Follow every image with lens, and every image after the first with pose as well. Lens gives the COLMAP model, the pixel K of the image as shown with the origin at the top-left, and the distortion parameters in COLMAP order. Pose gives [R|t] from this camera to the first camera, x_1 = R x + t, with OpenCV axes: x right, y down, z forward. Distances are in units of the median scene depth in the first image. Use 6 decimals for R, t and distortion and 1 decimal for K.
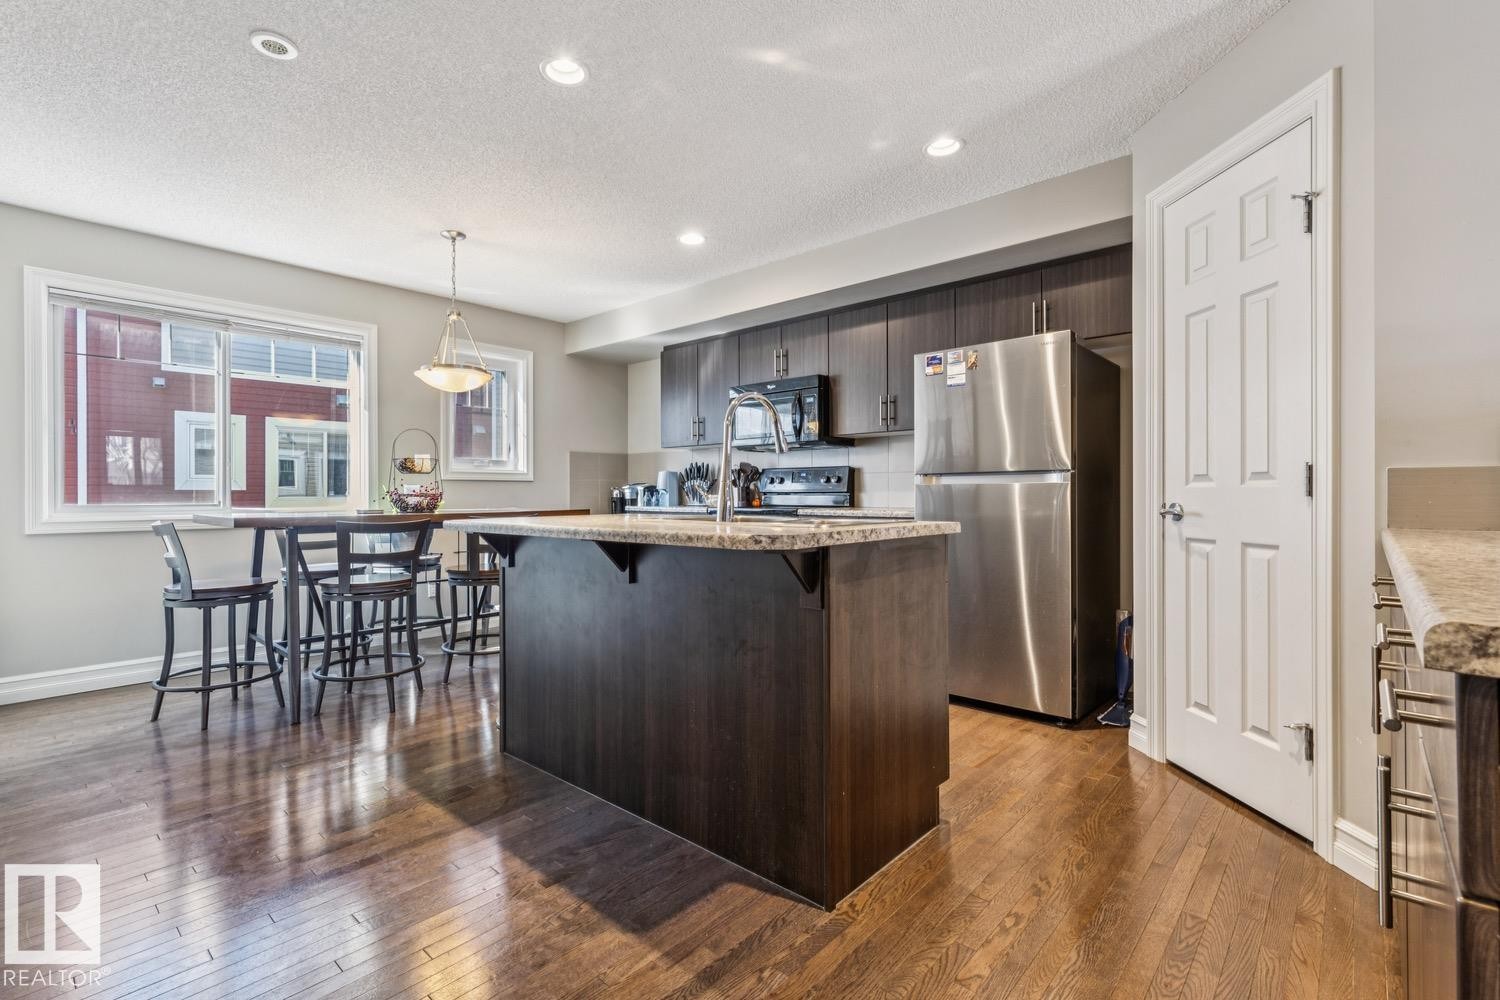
lens RADIAL K [[683.1, 0, 748.9], [0, 683.1, 489.4], [0, 0, 1]] dist [0.007379, -0.000668]
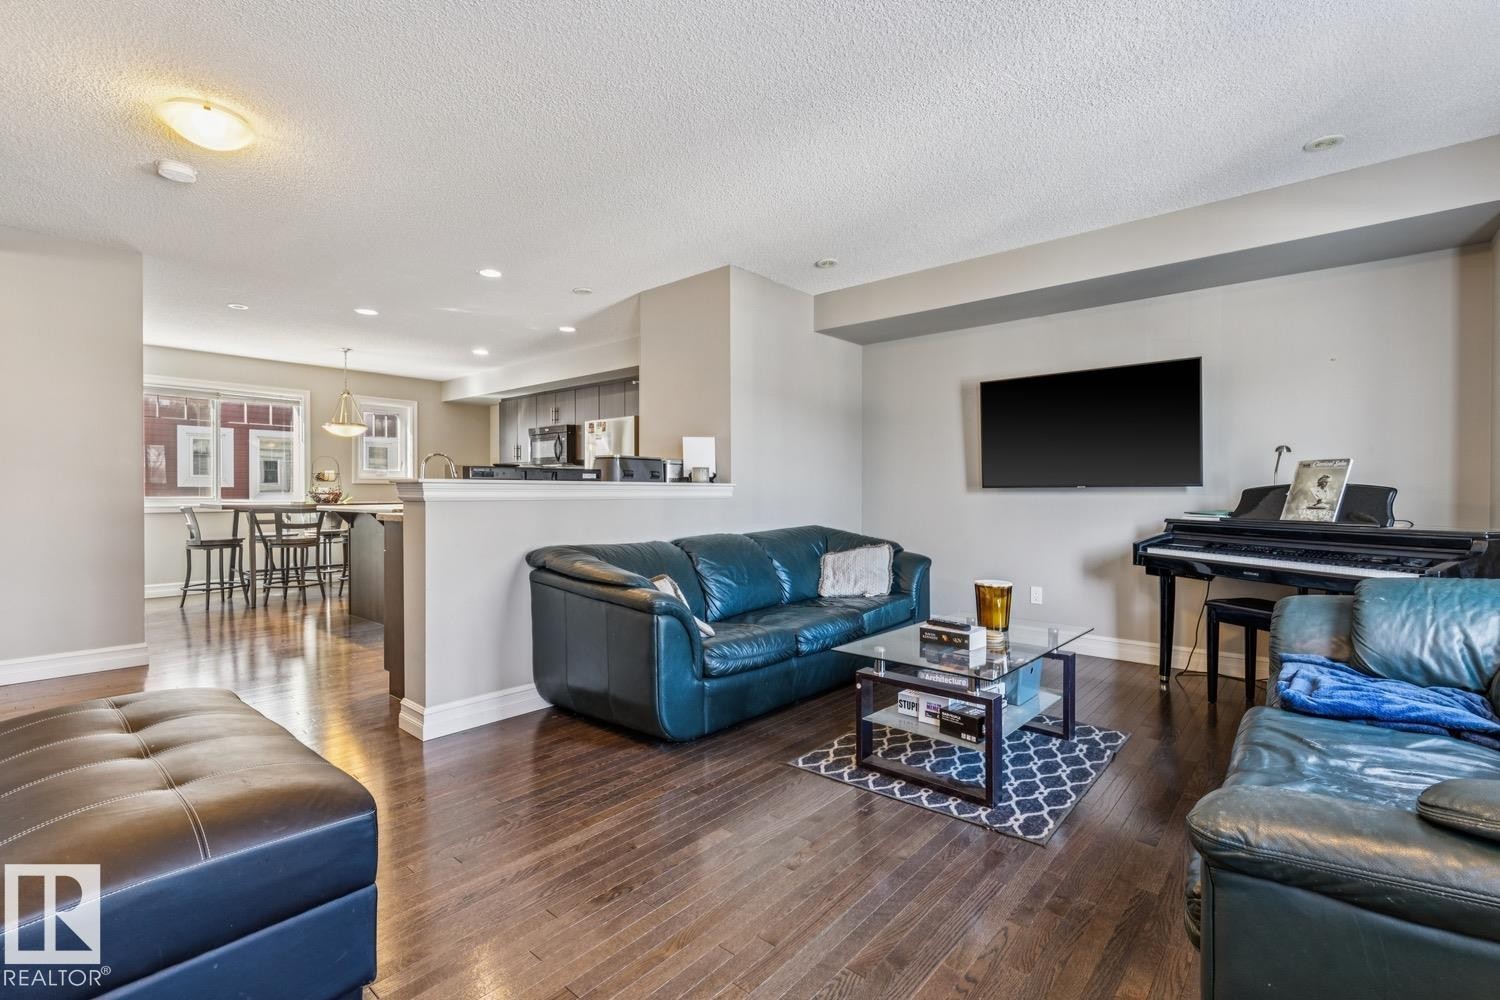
lens RADIAL K [[683.1, 0, 753.5], [0, 683.1, 494.6], [0, 0, 1]] dist [0.007379, -0.000668]
pose [[0.999908, 0.007057, 0.011549, 0.650754], [-0.007196, 0.999901, 0.012077, -0.020098], [-0.011463, -0.012159, 0.999860, -0.854085]]
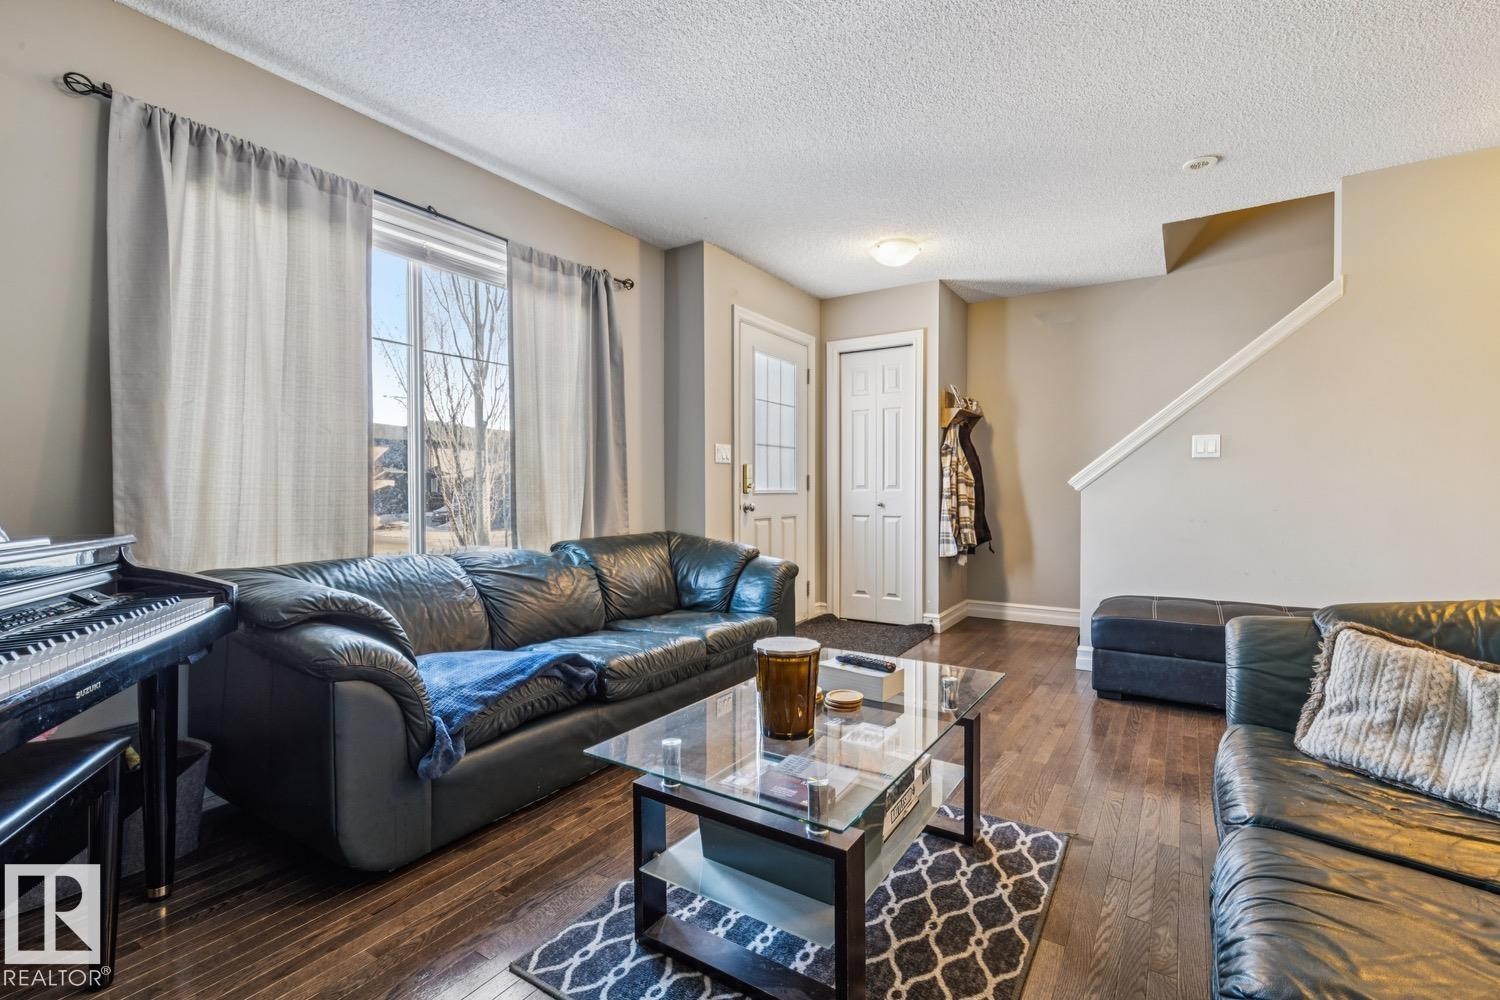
lens RADIAL K [[665.0, 0, 754.3], [0, 665.0, 498.0], [0, 0, 1]] dist [0.001361, -0.000145]
pose [[-0.987915, 0.009758, -0.154690, 1.020881], [0.008833, 0.999939, 0.006663, -0.004832], [0.154746, 0.005216, -0.987941, 0.333033]]
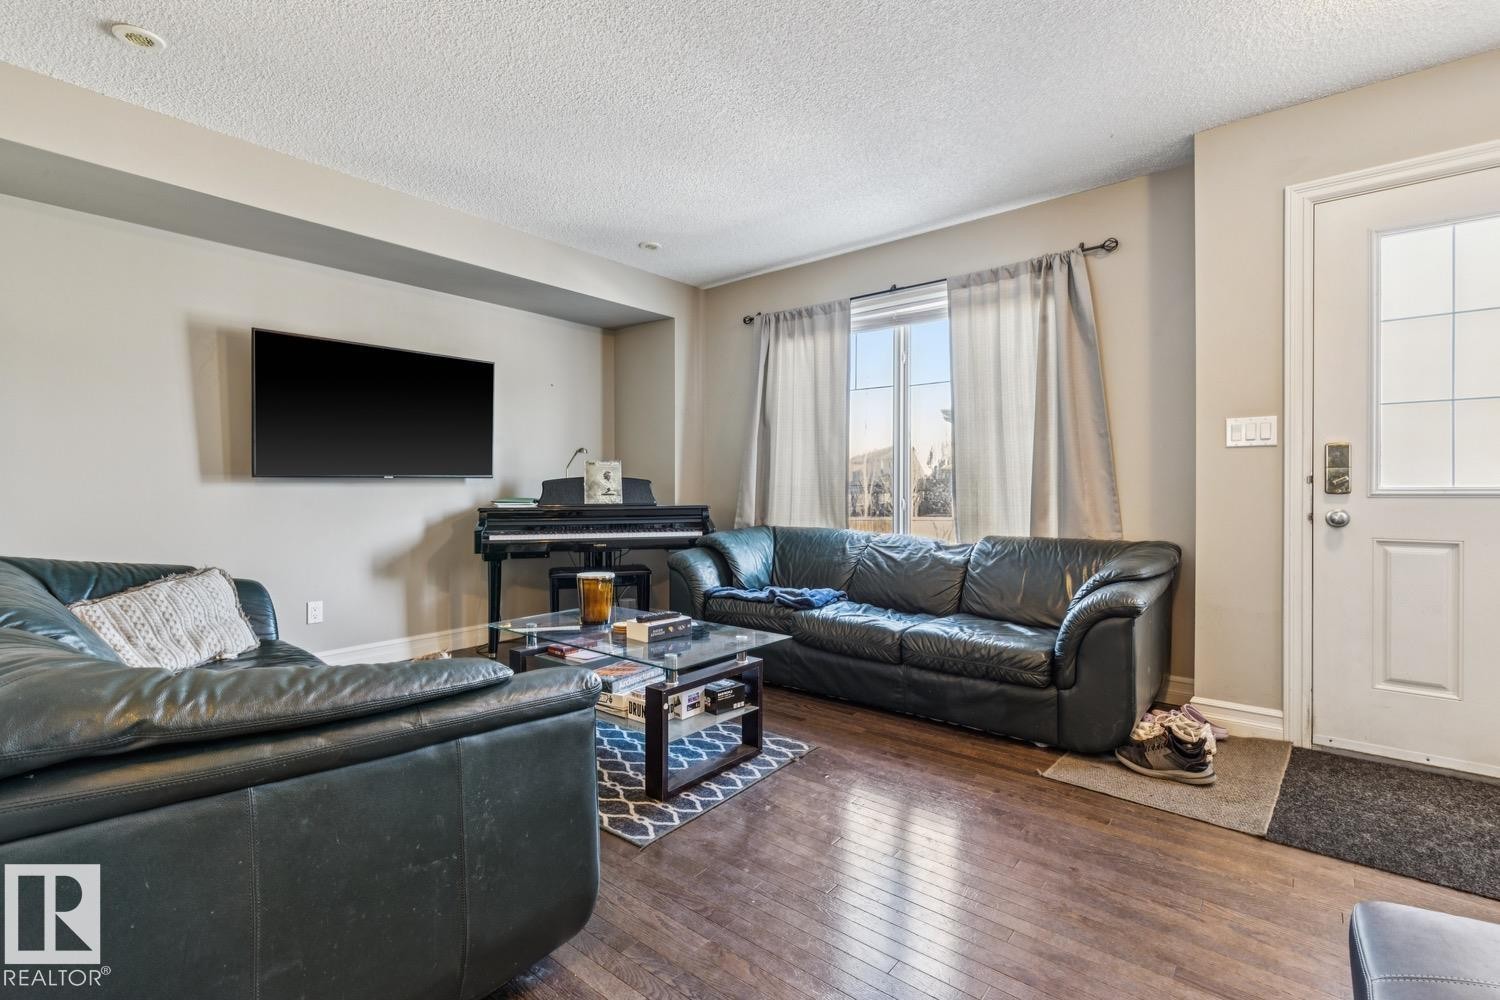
lens RADIAL K [[683.1, 0, 736.4], [0, 683.1, 489.7], [0, 0, 1]] dist [0.007379, -0.000668]
pose [[-0.033815, 0.001135, 0.999427, 0.168645], [-0.004836, 0.999987, -0.001299, -0.005831], [-0.999416, -0.004877, -0.033809, -0.199896]]
